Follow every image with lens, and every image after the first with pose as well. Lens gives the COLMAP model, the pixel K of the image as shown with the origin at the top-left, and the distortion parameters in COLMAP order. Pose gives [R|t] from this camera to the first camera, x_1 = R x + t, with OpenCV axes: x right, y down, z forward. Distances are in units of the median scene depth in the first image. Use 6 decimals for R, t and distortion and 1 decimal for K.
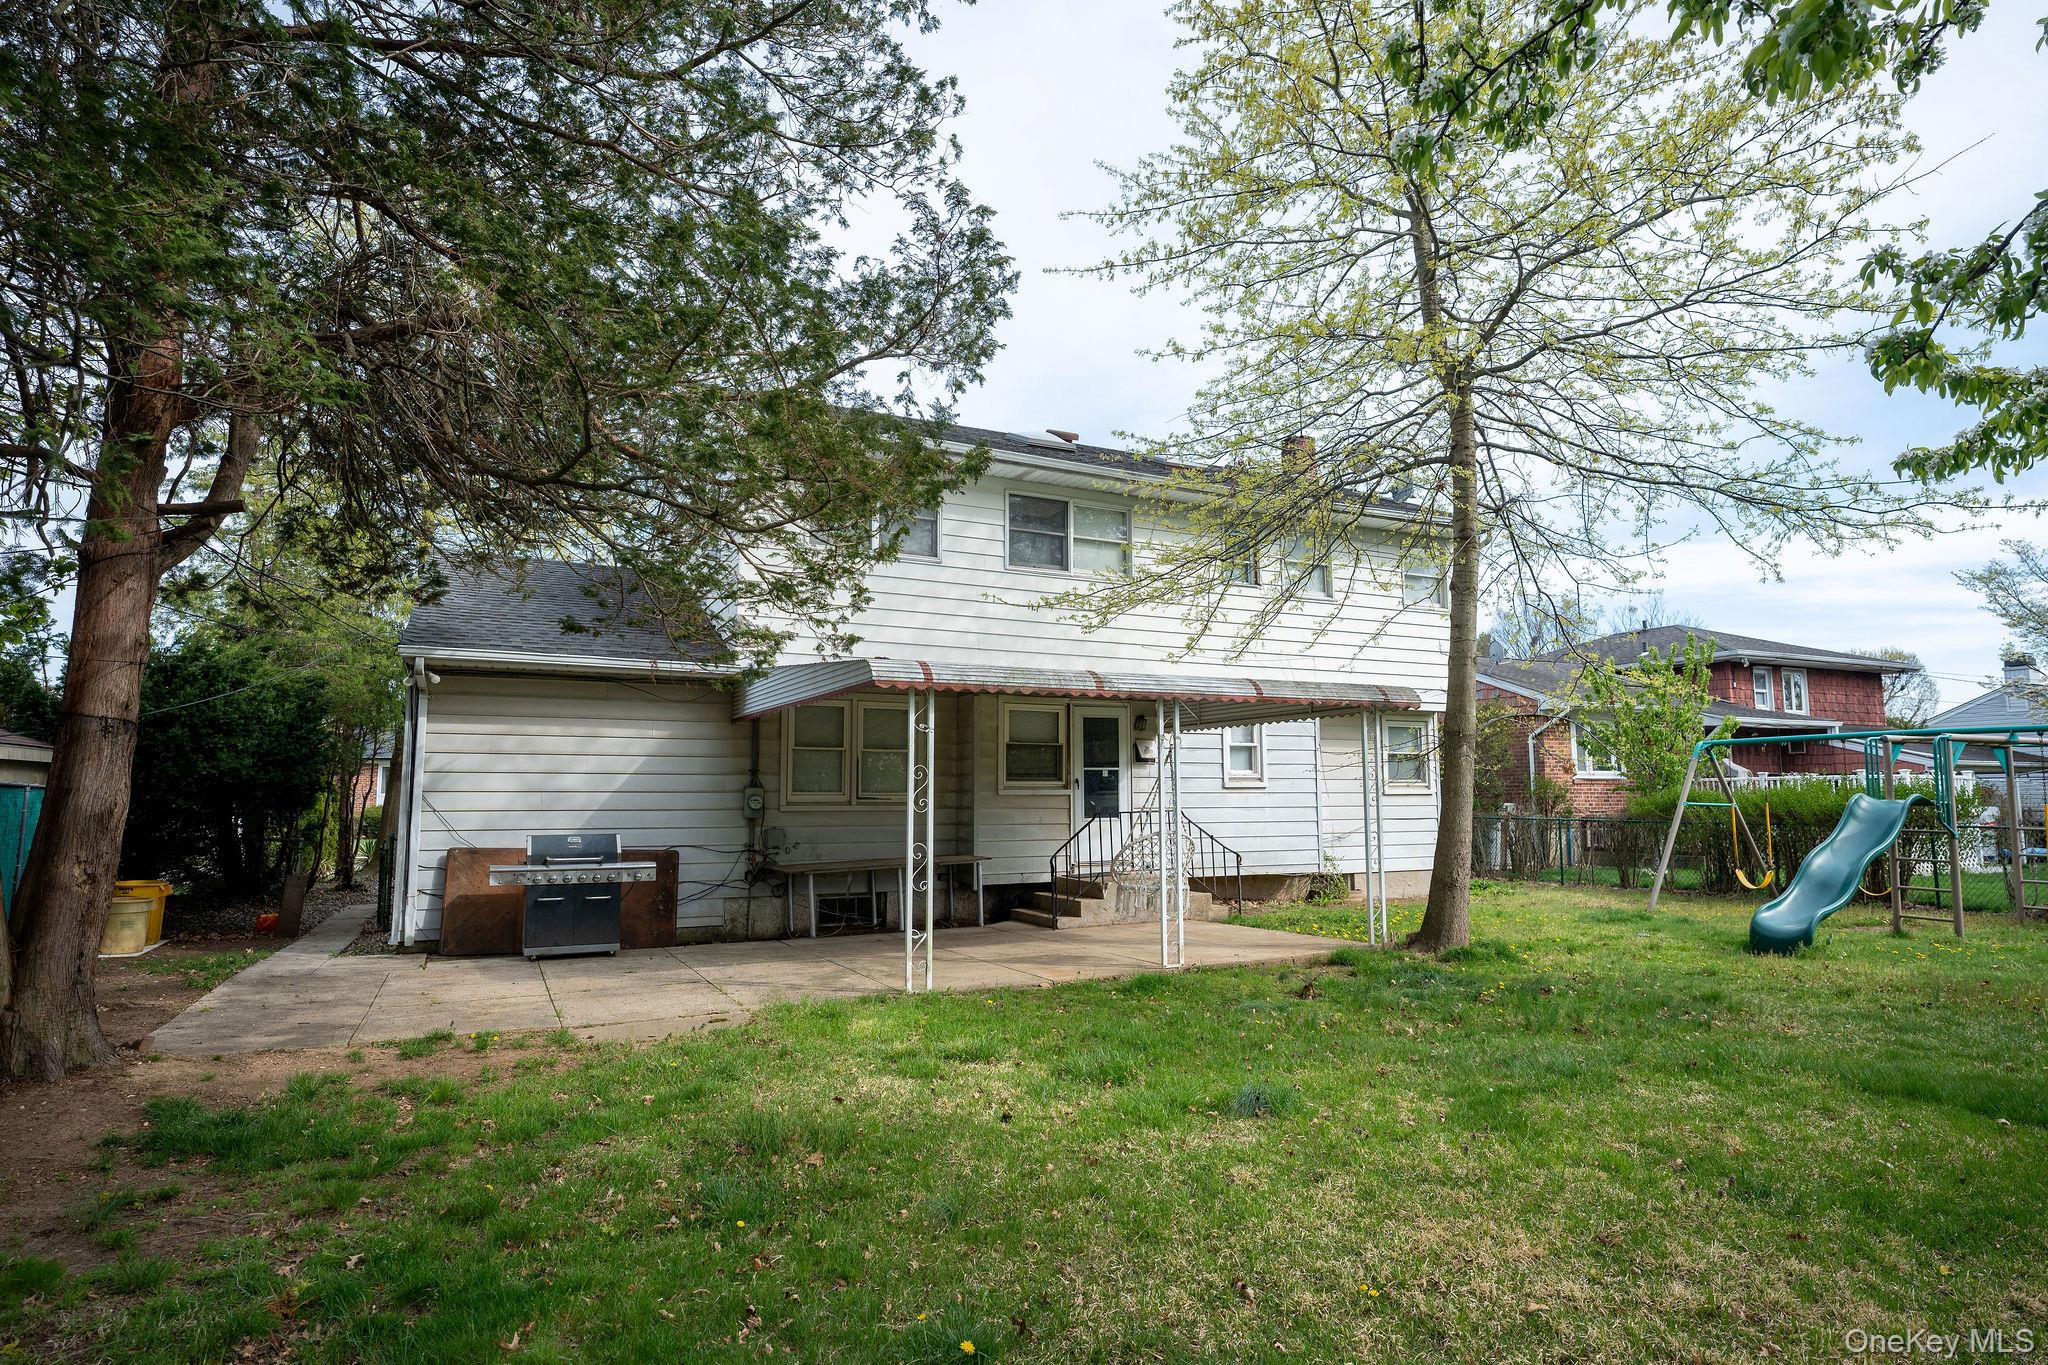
lens RADIAL K [[1110.2, 0, 1024.0], [0, 1110.2, 682.5], [0, 0, 1]] dist [-0.000564, 0.000042]
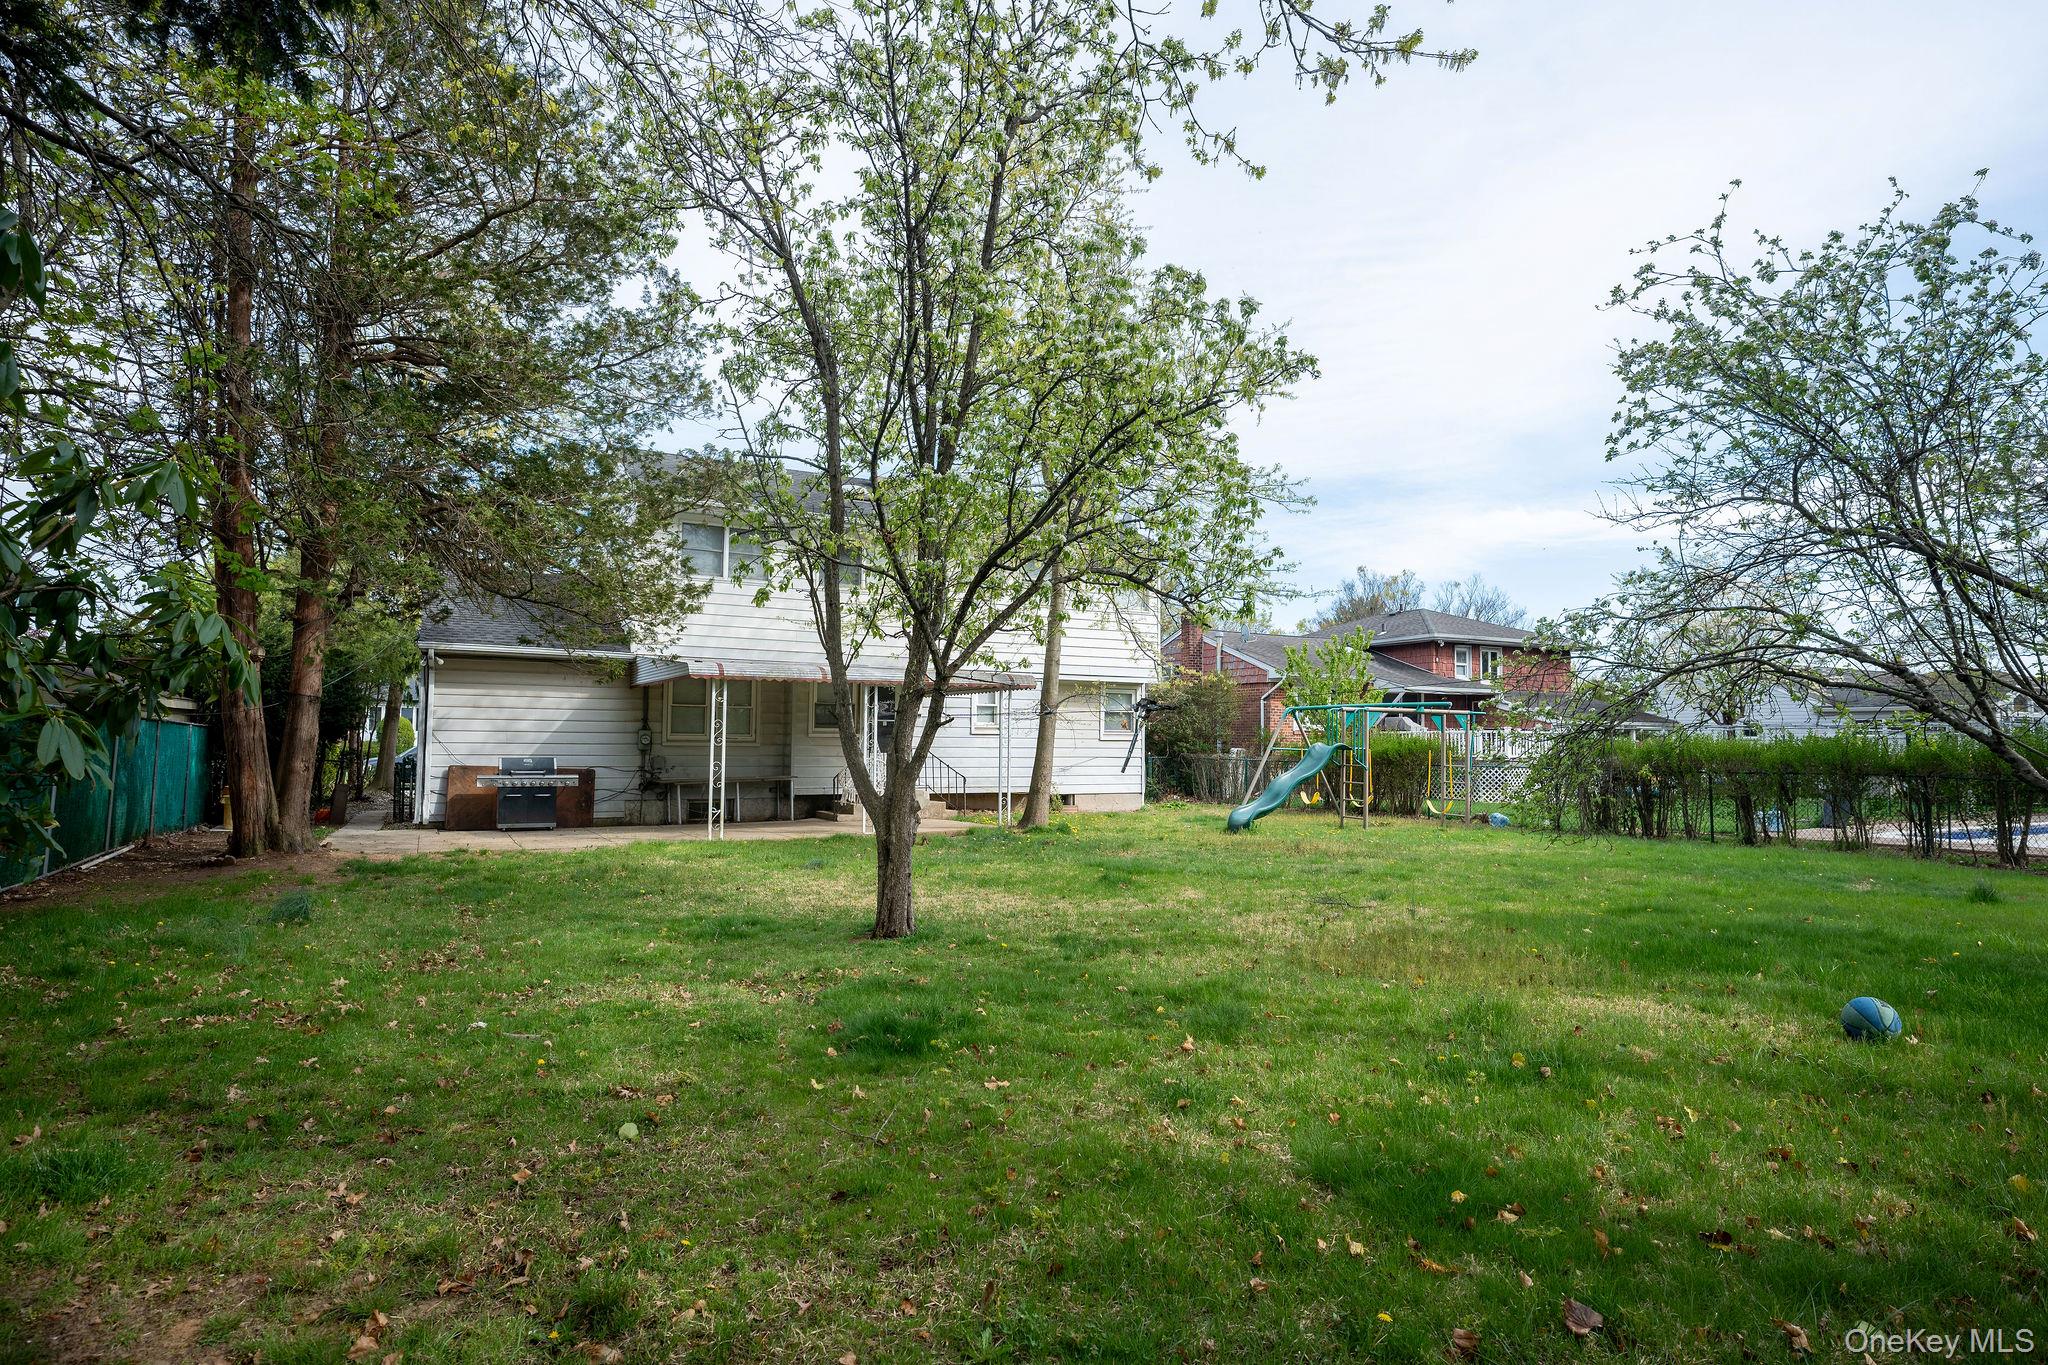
lens RADIAL K [[1110.2, 0, 1024.0], [0, 1110.2, 682.5], [0, 0, 1]] dist [-0.000564, 0.000042]
pose [[0.999194, 0.014336, 0.037495, 0.256956], [-0.016225, 0.998588, 0.050586, -0.067099], [-0.036717, -0.051153, 0.998016, -0.640014]]
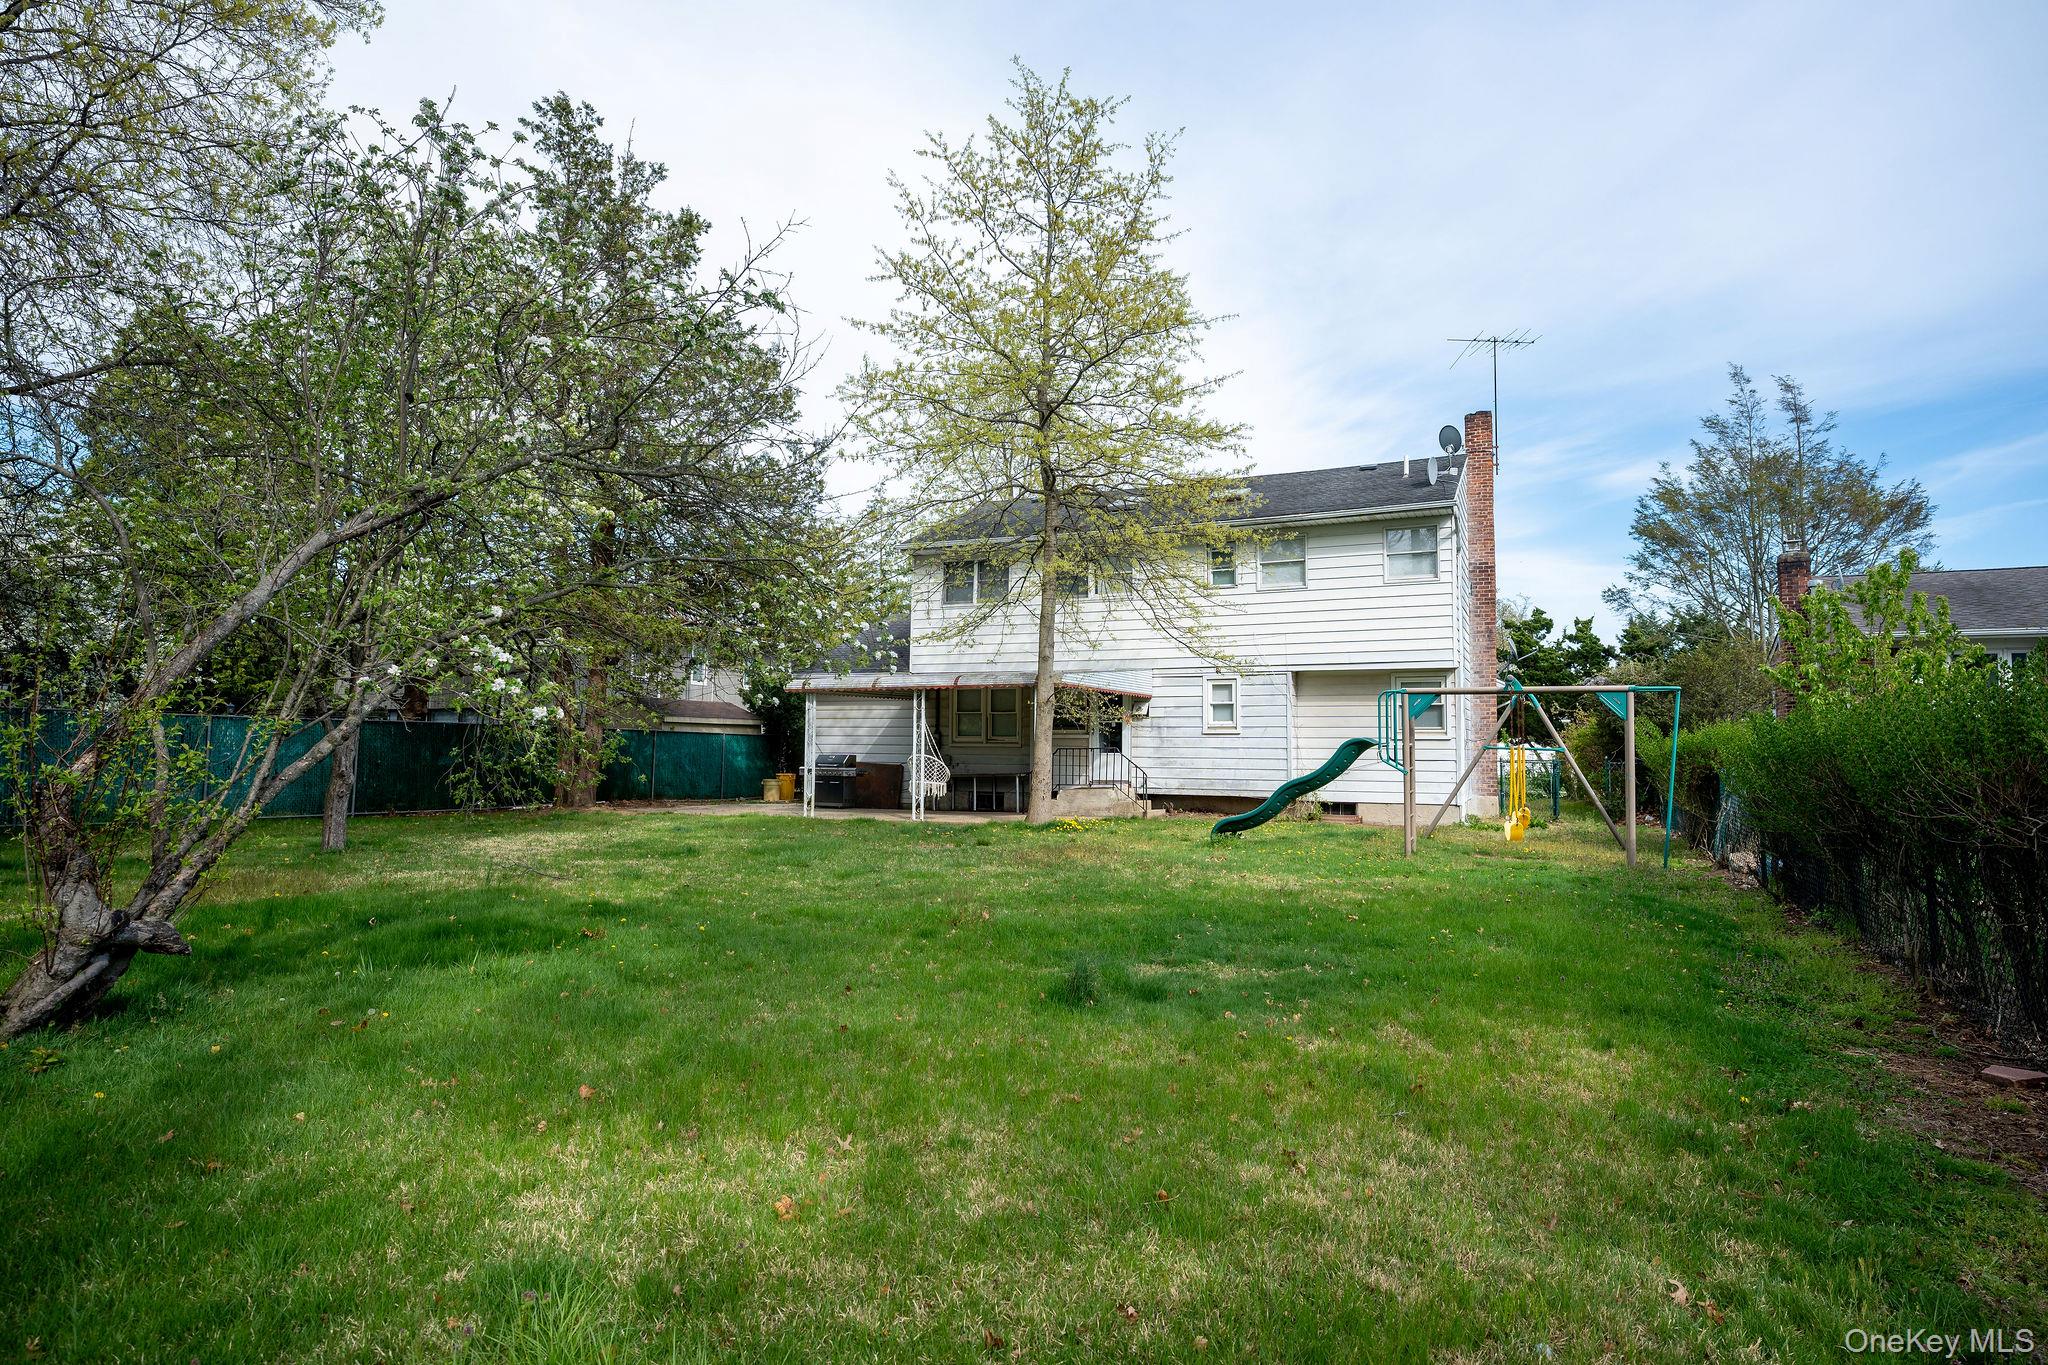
lens RADIAL K [[1110.2, 0, 1024.0], [0, 1110.2, 682.5], [0, 0, 1]] dist [-0.000564, 0.000042]
pose [[0.614090, -0.040782, -0.788181, 1.535595], [0.070294, 0.997521, 0.003153, 0.011575], [0.786099, -0.057341, 0.615435, -0.065318]]
